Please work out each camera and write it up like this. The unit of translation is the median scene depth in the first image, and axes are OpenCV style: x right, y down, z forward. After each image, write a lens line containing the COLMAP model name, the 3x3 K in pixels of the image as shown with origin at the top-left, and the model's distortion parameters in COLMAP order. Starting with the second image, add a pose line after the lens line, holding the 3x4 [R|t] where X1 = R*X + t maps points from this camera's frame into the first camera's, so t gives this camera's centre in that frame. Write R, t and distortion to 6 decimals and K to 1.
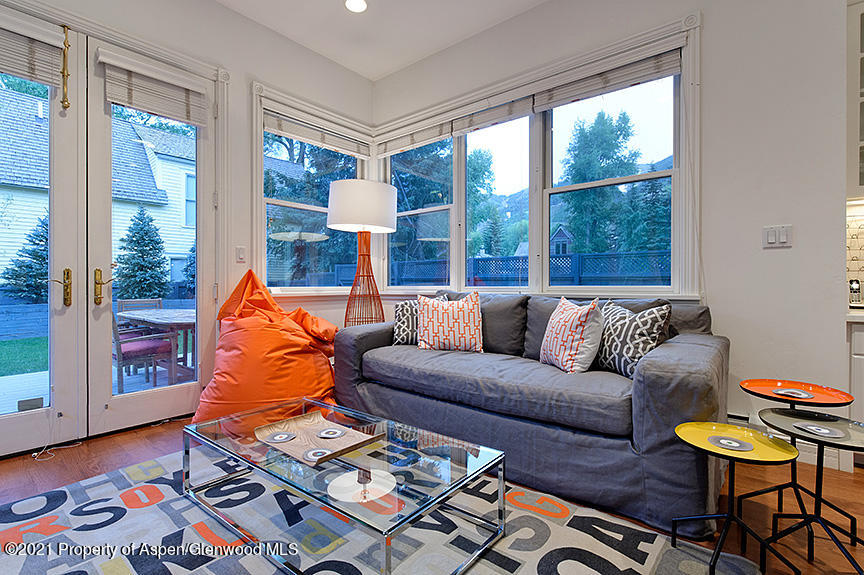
lens RADIAL K [[417.5, 0, 434.3], [0, 417.5, 292.1], [0, 0, 1]] dist [0.004488, -0.000378]
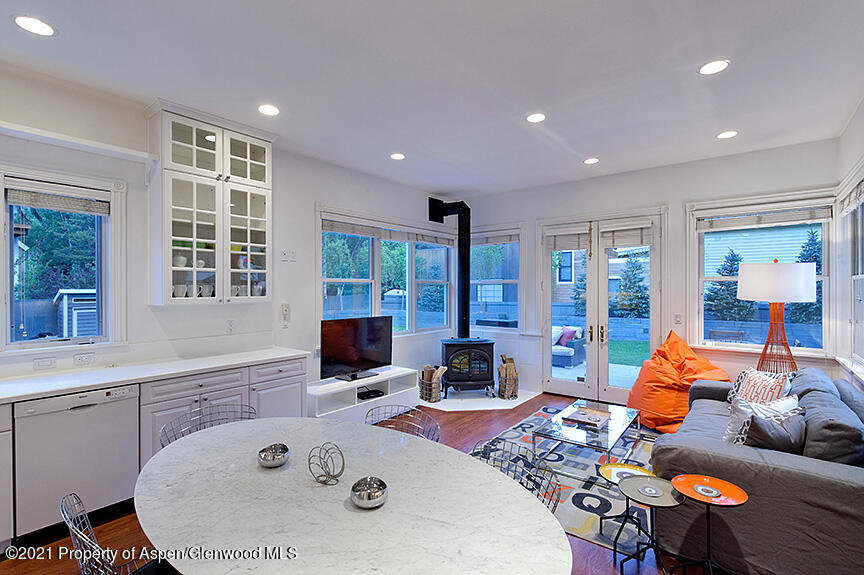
lens RADIAL K [[417.5, 0, 426.7], [0, 417.5, 290.4], [0, 0, 1]] dist [0.004488, -0.000378]
pose [[0.007893, 0.005461, -0.999954, 1.400111], [-0.001267, 0.999984, 0.005451, -0.253124], [0.999968, 0.001224, 0.007900, 0.057785]]
